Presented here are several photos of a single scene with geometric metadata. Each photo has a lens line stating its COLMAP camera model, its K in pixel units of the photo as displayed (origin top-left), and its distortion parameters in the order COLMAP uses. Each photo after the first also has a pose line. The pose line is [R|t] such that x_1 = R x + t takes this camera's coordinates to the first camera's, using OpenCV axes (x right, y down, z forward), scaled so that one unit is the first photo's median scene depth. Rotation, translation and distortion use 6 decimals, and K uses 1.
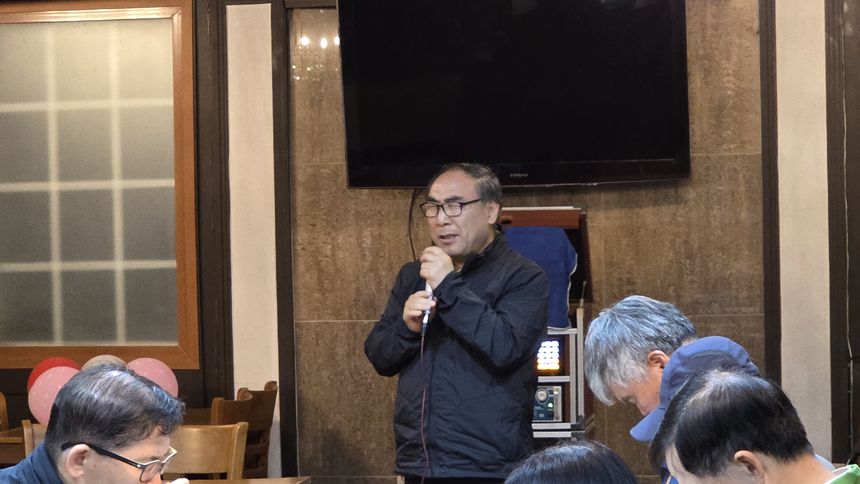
lens RADIAL K [[2356.5, 0, 430.0], [0, 2356.5, 242.0], [0, 0, 1]] dist [-1.092624, 22.819197]
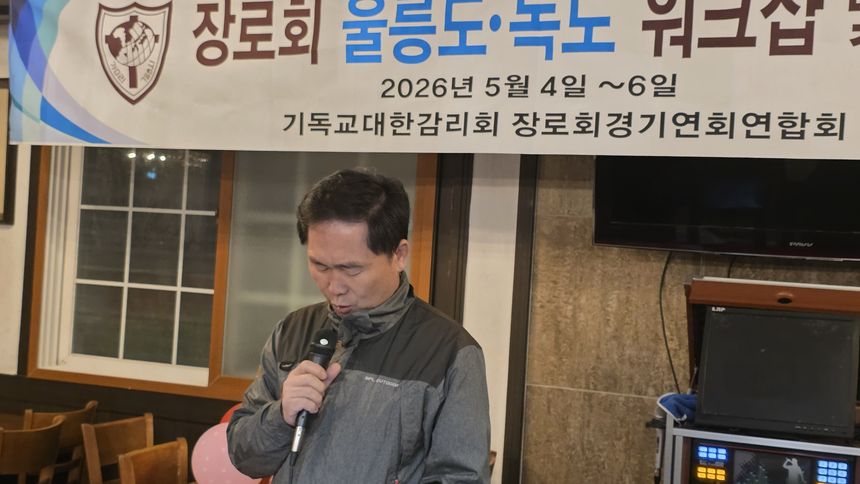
lens RADIAL K [[1187.5, 0, 430.0], [0, 1187.5, 242.0], [0, 0, 1]] dist [0.179507, -0.661925]
pose [[0.975456, 0.079038, -0.205520, -0.002802], [-0.085418, 0.996094, -0.022349, -0.008219], [0.202951, 0.039355, 0.978398, 0.535778]]
